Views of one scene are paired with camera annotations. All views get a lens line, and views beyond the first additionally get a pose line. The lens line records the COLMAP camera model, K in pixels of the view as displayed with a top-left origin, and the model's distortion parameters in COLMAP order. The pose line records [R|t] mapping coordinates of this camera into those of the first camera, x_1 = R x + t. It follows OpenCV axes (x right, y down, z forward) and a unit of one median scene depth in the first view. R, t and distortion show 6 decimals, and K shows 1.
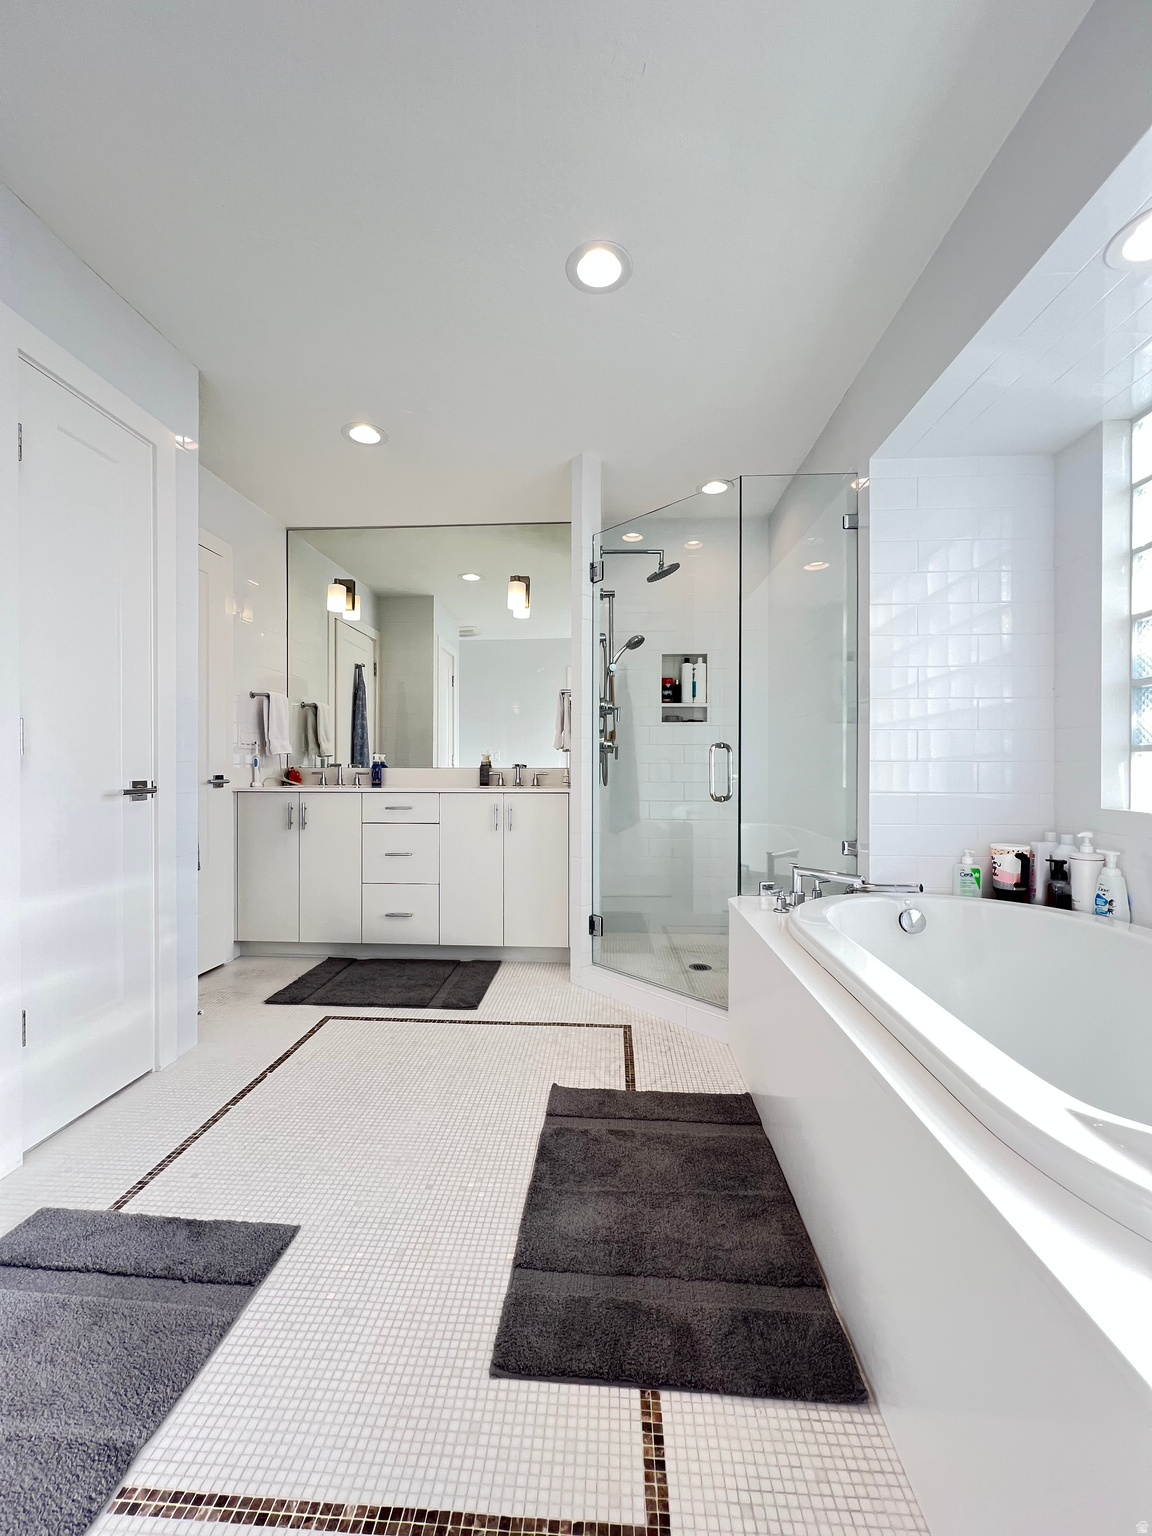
lens RADIAL K [[613.8, 0, 570.5], [0, 613.8, 774.3], [0, 0, 1]] dist [-0.001490, 0.000466]
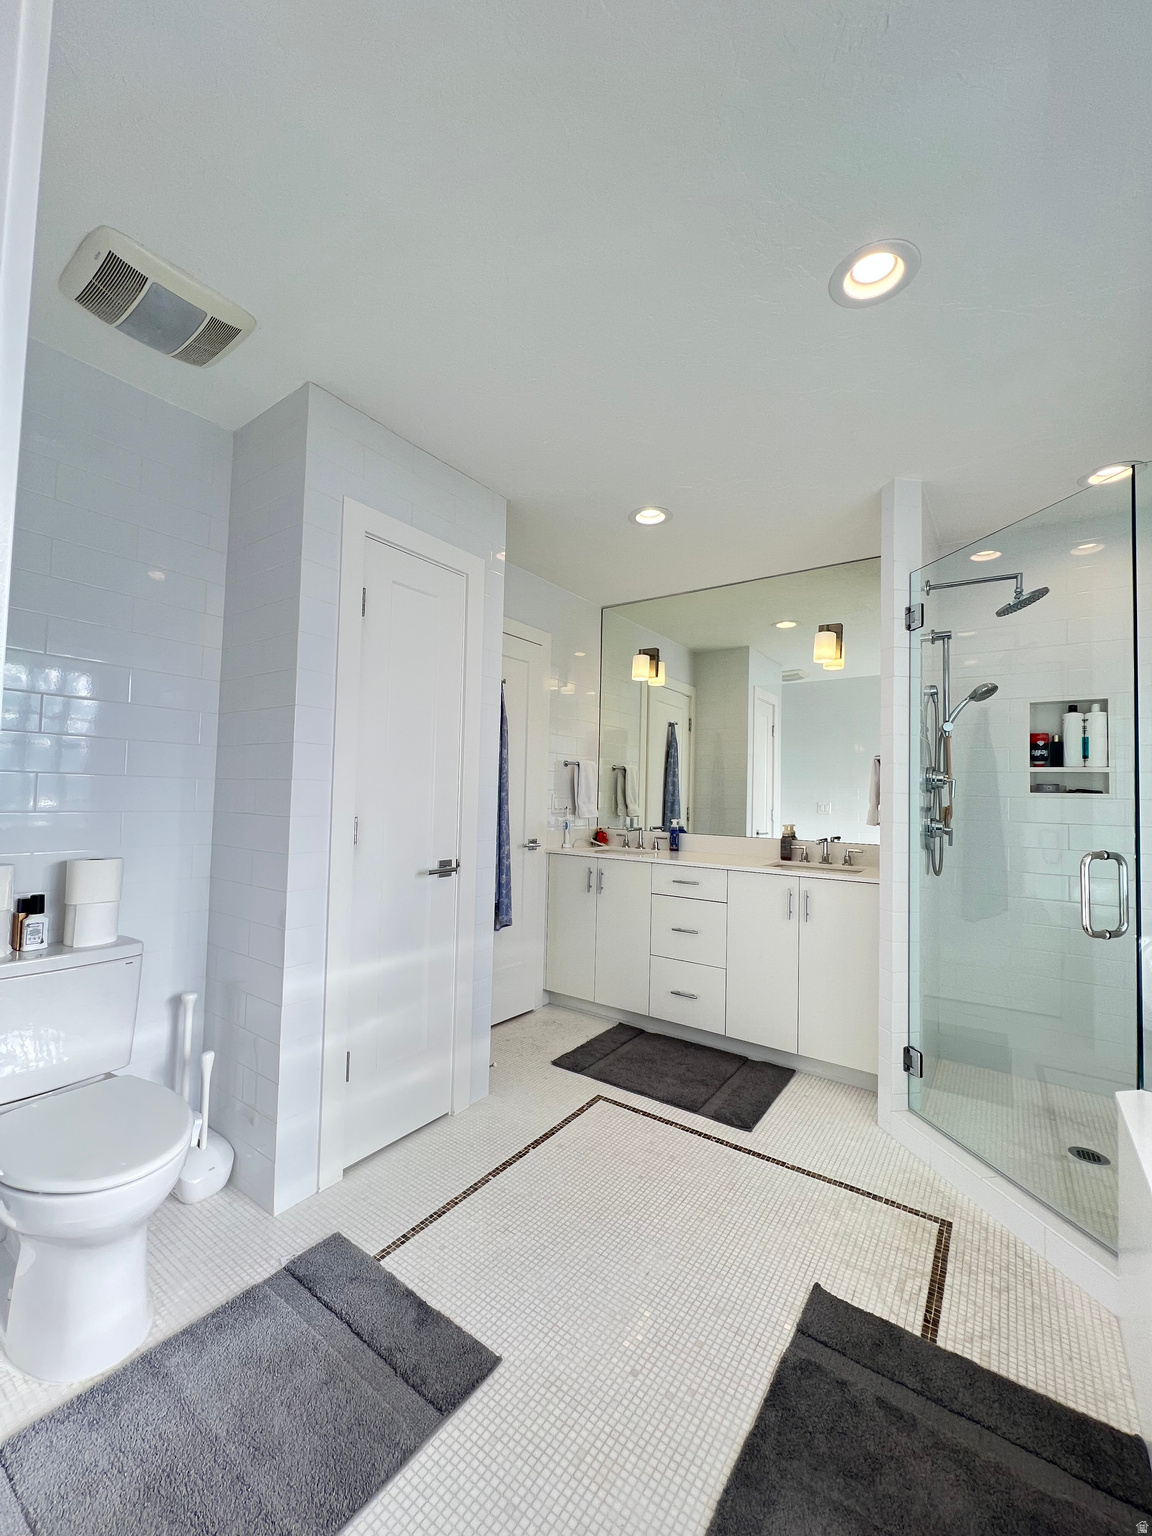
lens RADIAL K [[613.8, 0, 573.6], [0, 613.8, 772.8], [0, 0, 1]] dist [-0.001490, 0.000466]
pose [[0.851741, -0.000565, -0.523963, 0.095776], [-0.026746, 0.998649, -0.044554, -0.088343], [0.523281, 0.051962, 0.850575, 0.099548]]
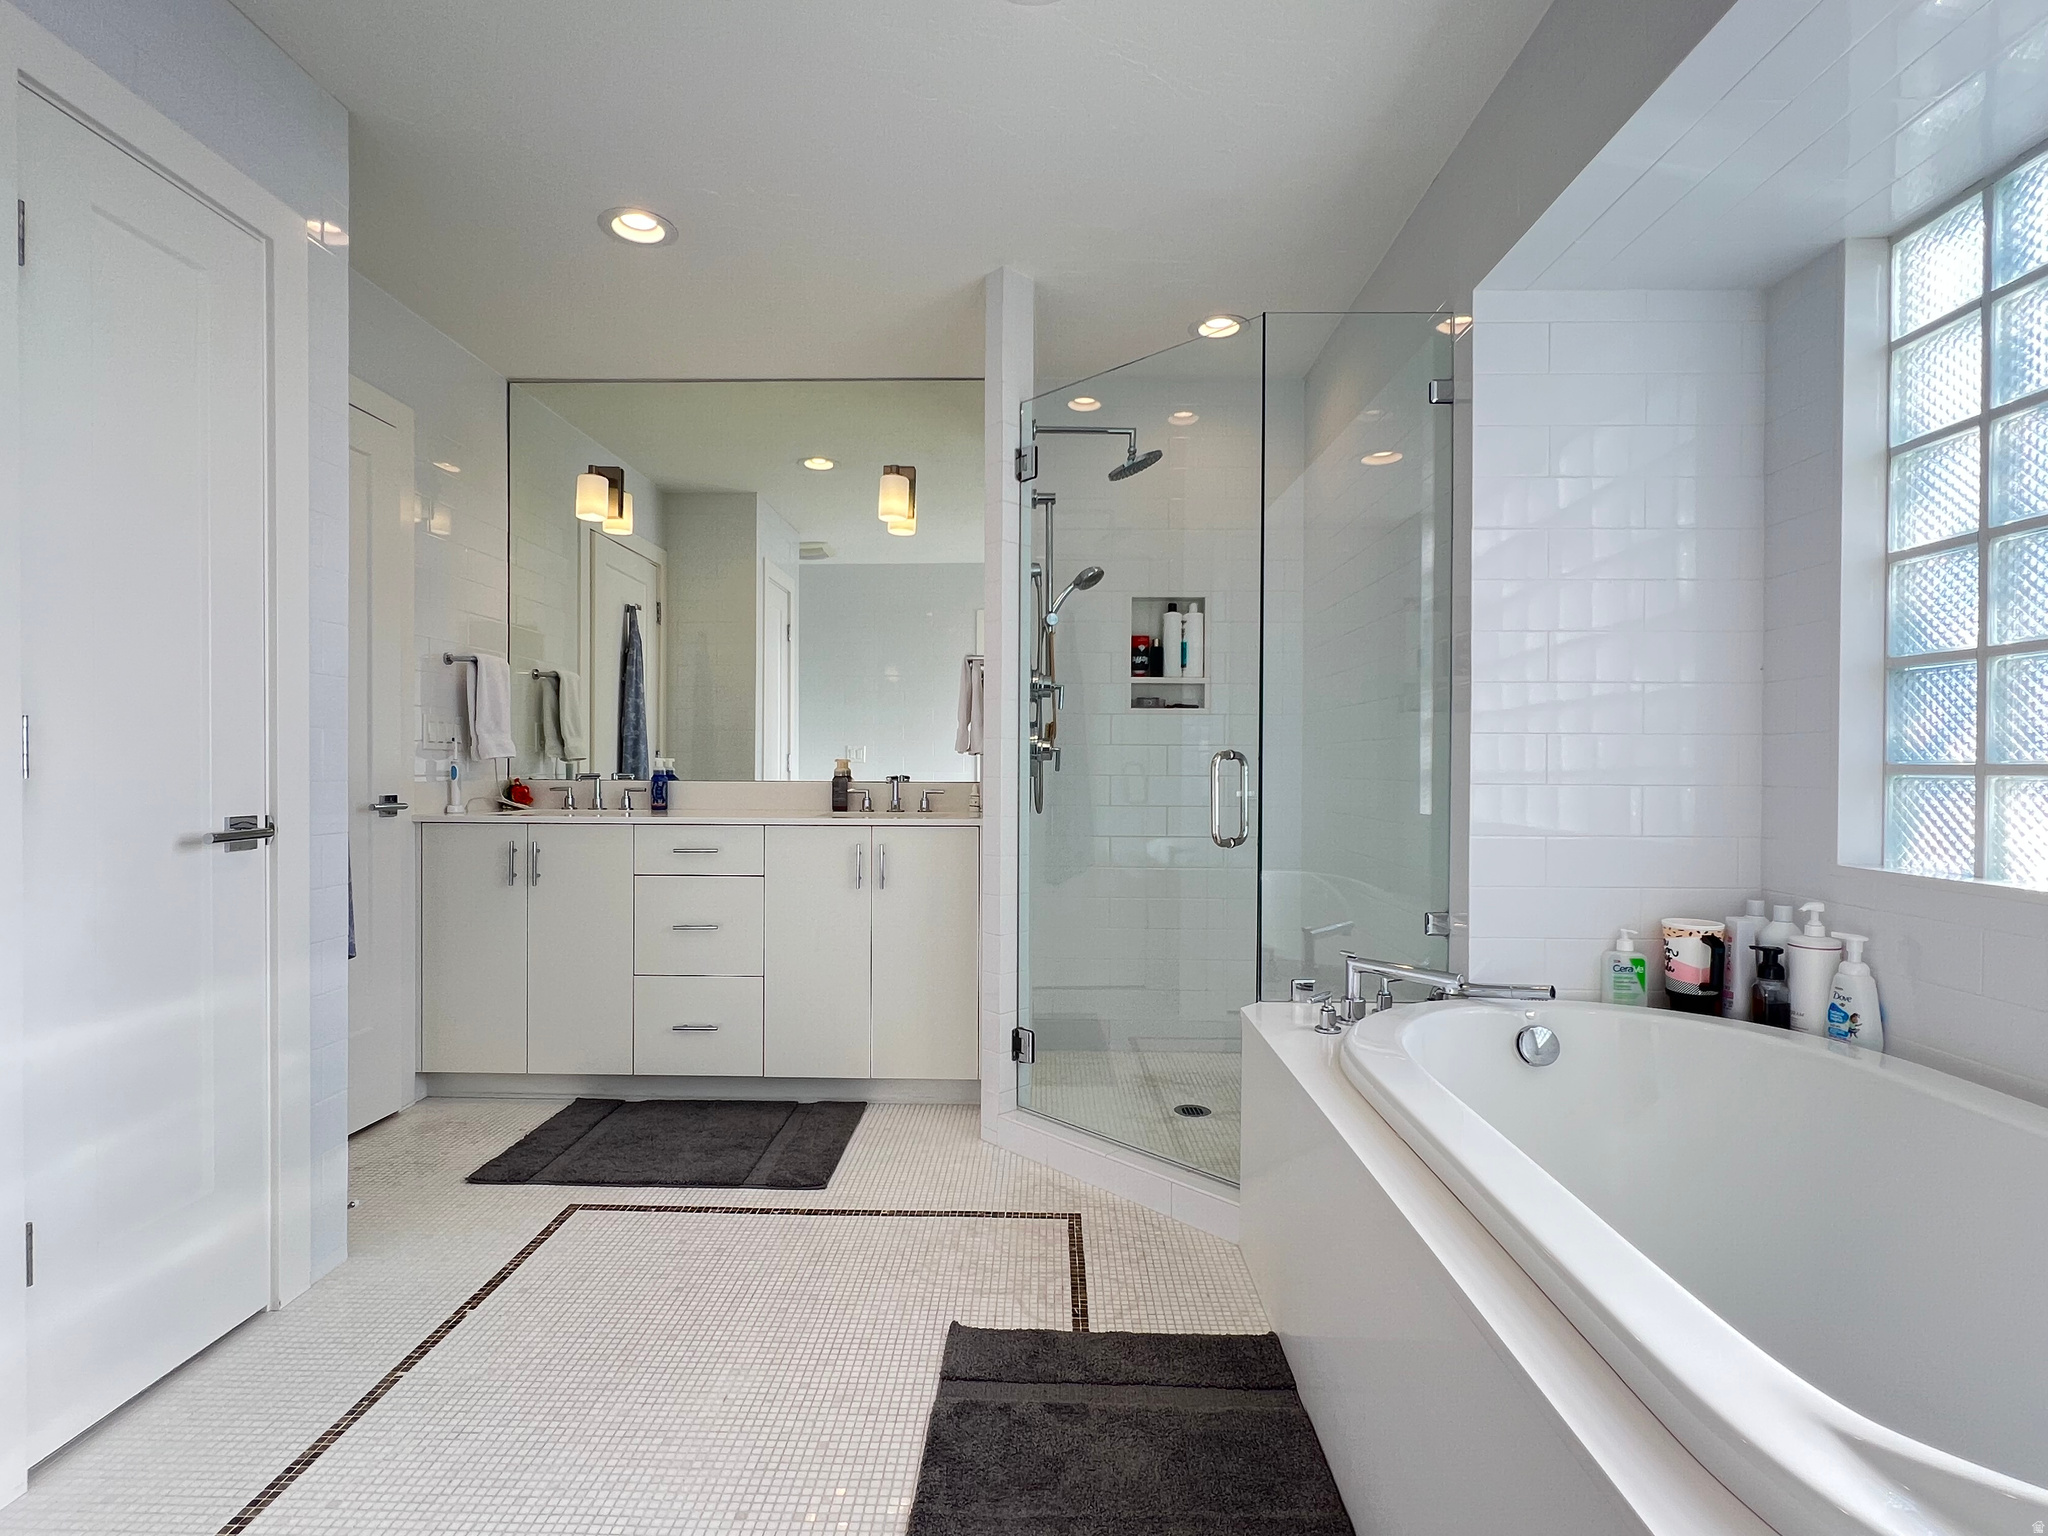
lens RADIAL K [[987.6, 0, 1020.2], [0, 987.6, 780.3], [0, 0, 1]] dist [0.001233, -0.001135]
pose [[0.999213, 0.003237, 0.039527, -0.001271], [-0.003420, 0.999984, 0.004559, -0.024446], [-0.039511, -0.004691, 0.999208, 0.026349]]
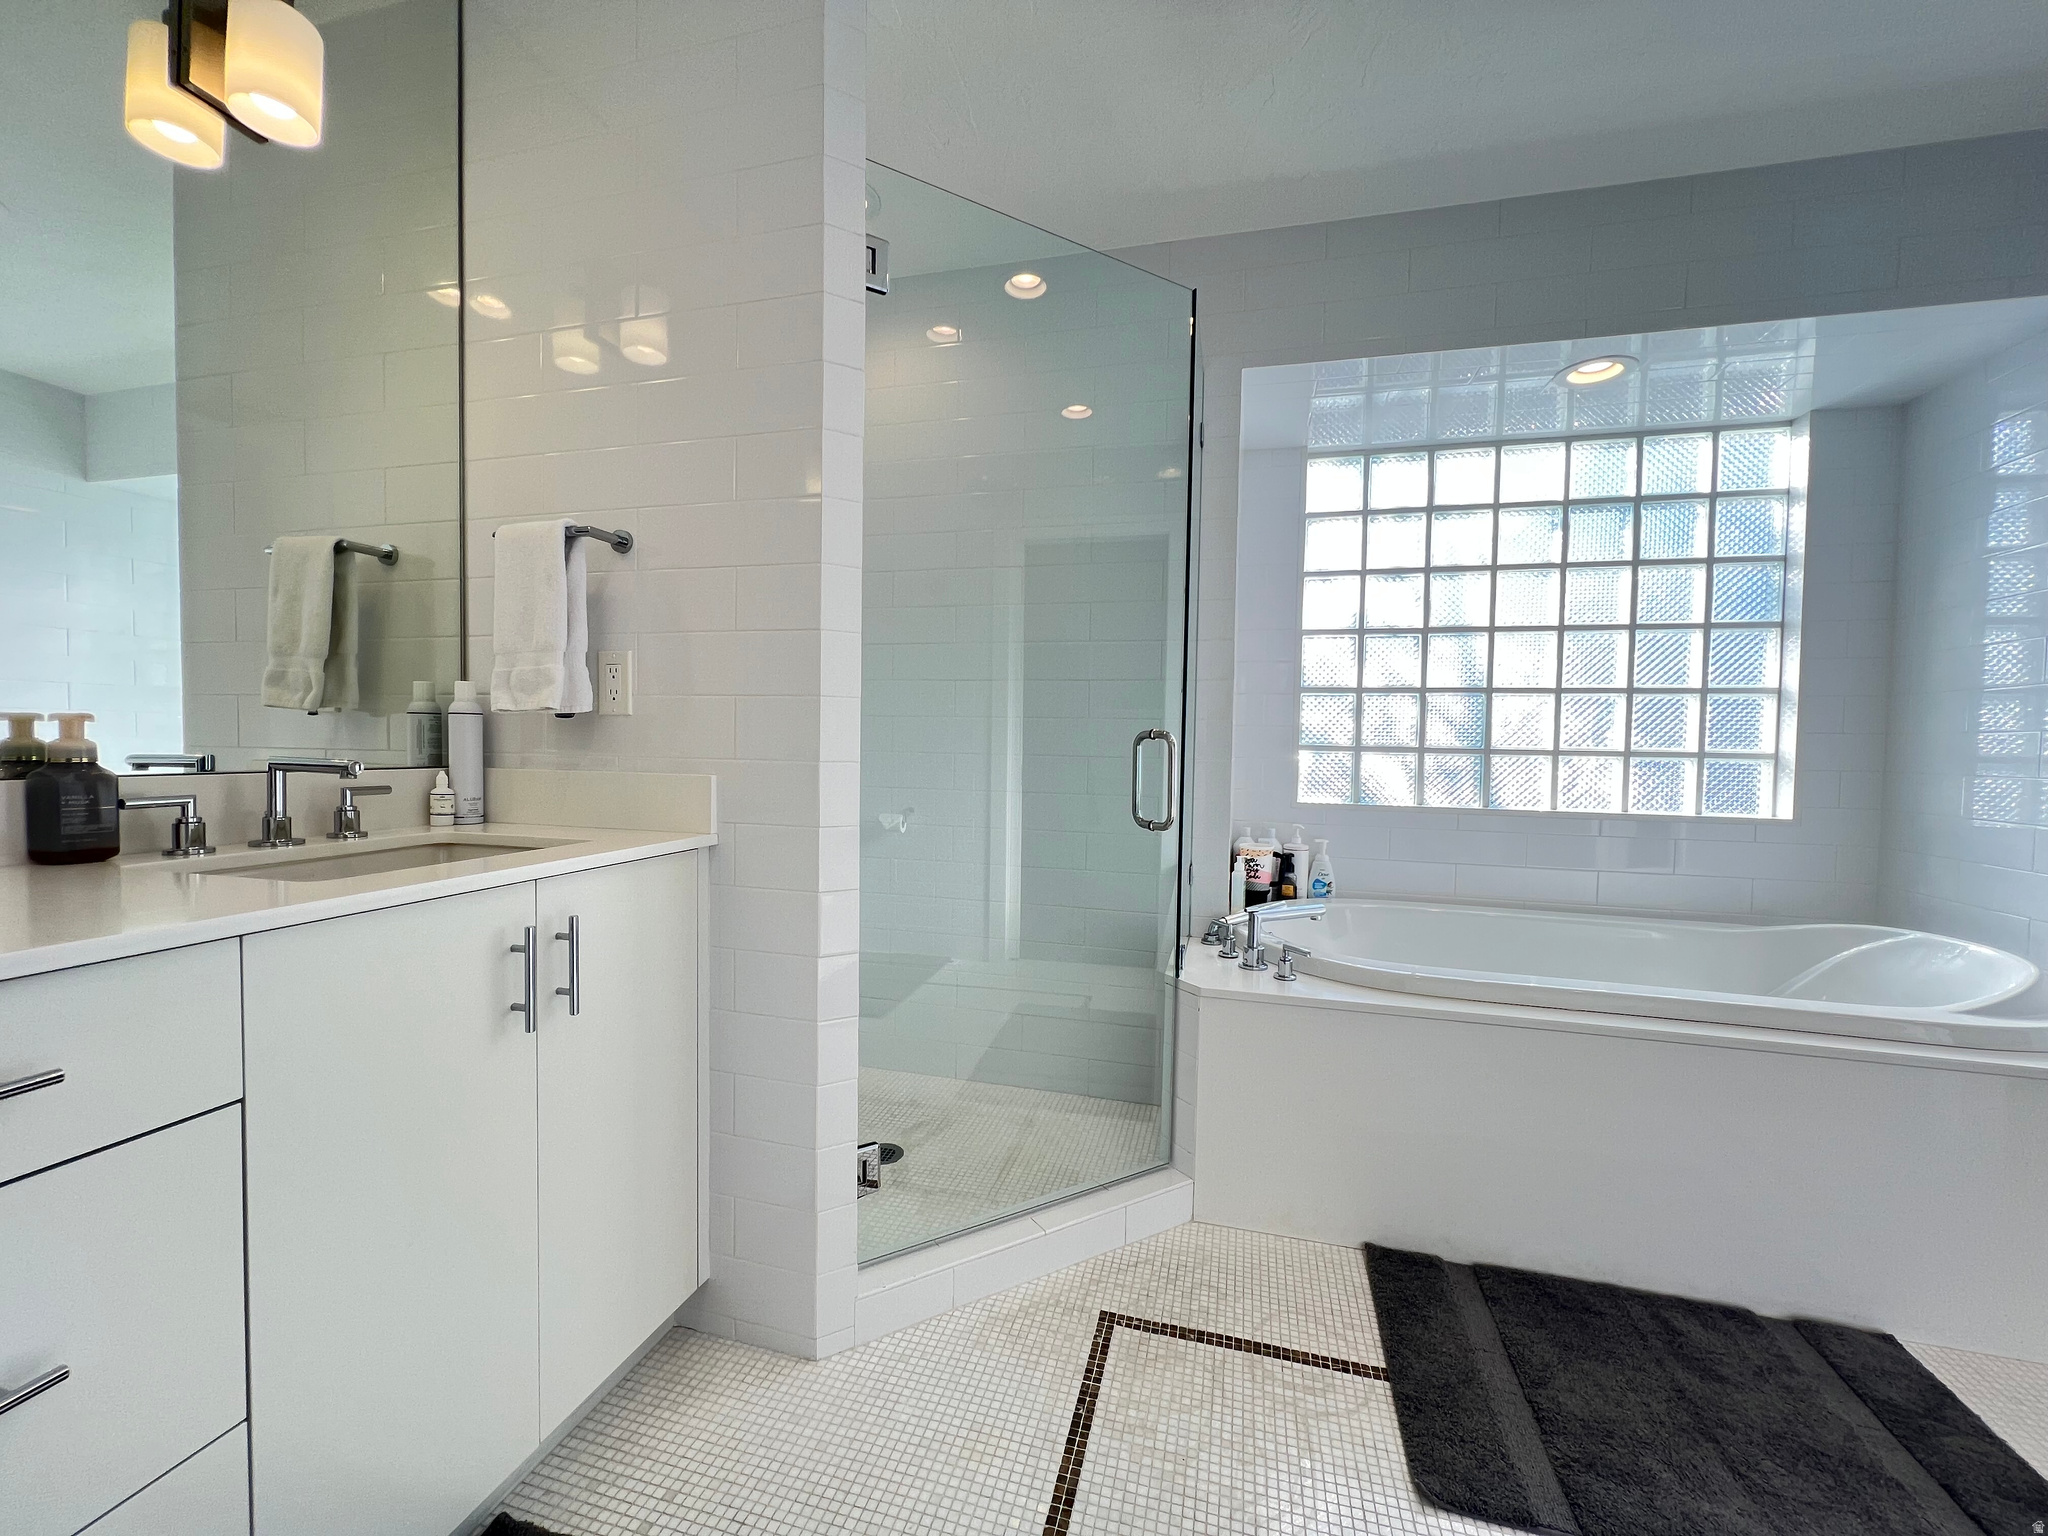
lens RADIAL K [[818.3, 0, 1036.1], [0, 818.3, 763.3], [0, 0, 1]] dist [-0.001490, 0.000466]
pose [[0.185216, -0.024561, 0.982391, -0.526217], [-0.011876, 0.999559, 0.027229, -0.038664], [-0.982626, -0.016710, 0.184843, 0.926184]]
